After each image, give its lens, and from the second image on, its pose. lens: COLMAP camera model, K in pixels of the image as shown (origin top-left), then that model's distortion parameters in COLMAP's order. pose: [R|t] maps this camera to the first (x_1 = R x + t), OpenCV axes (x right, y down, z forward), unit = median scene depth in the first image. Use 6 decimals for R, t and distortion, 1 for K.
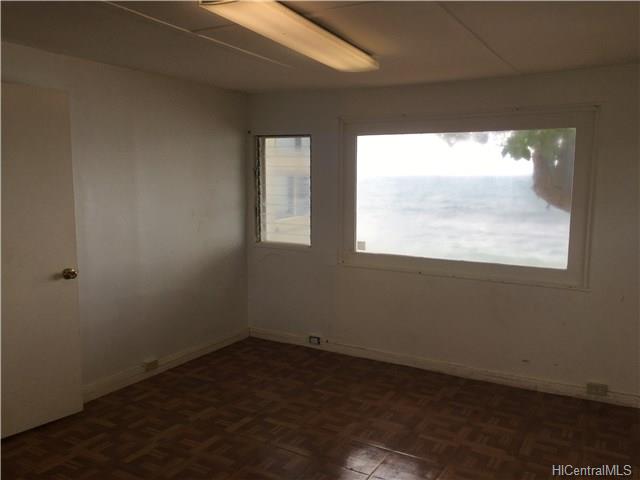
lens RADIAL K [[534.9, 0, 320.0], [0, 534.9, 240.0], [0, 0, 1]] dist [0.064889, -0.083018]
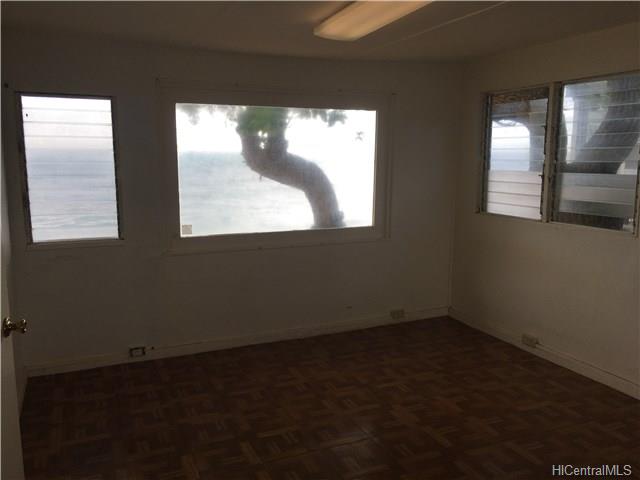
lens RADIAL K [[542.4, 0, 320.0], [0, 542.4, 240.0], [0, 0, 1]] dist [0.034865, -0.010857]
pose [[0.608170, -0.135054, 0.782233, -0.491530], [0.099191, 0.990627, 0.093915, -0.034241], [-0.787585, 0.020475, 0.615866, 0.278702]]
